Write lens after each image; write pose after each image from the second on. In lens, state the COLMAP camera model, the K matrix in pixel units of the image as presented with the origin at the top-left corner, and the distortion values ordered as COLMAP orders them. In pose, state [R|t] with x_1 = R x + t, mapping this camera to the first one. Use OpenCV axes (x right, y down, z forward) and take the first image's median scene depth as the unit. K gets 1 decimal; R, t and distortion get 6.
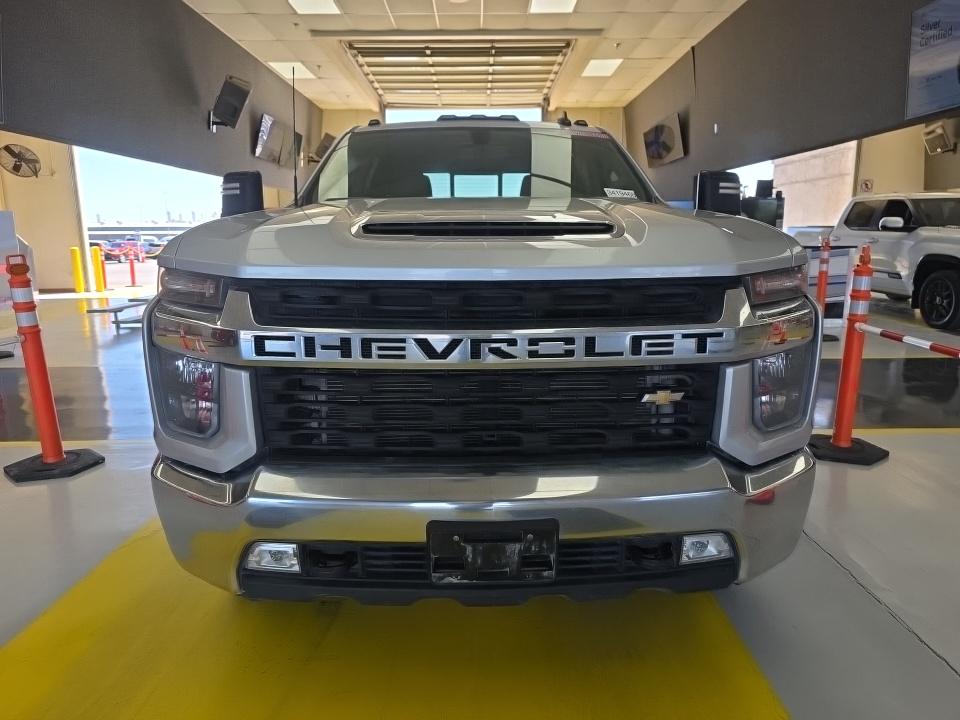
lens RADIAL K [[641.0, 0, 479.2], [0, 641.0, 368.5], [0, 0, 1]] dist [-0.001369, -0.002821]
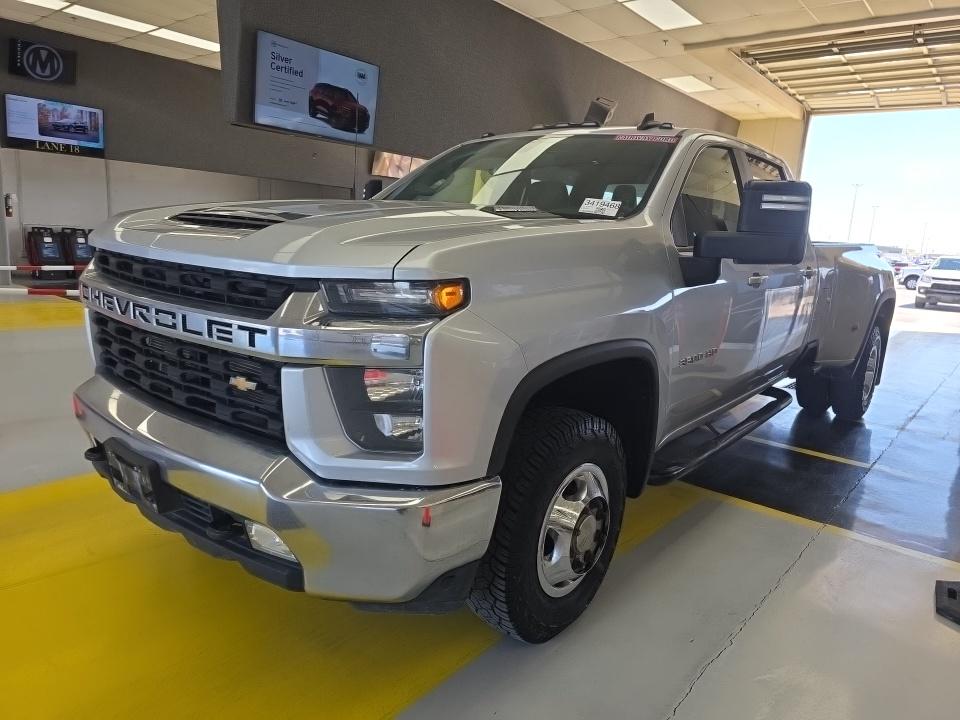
lens RADIAL K [[641.0, 0, 484.4], [0, 641.0, 356.8], [0, 0, 1]] dist [-0.001369, -0.002821]
pose [[0.754693, 0.175204, -0.632252, 0.642874], [-0.197572, 0.979640, 0.035636, -0.059400], [0.625623, 0.098021, 0.773943, 0.208672]]
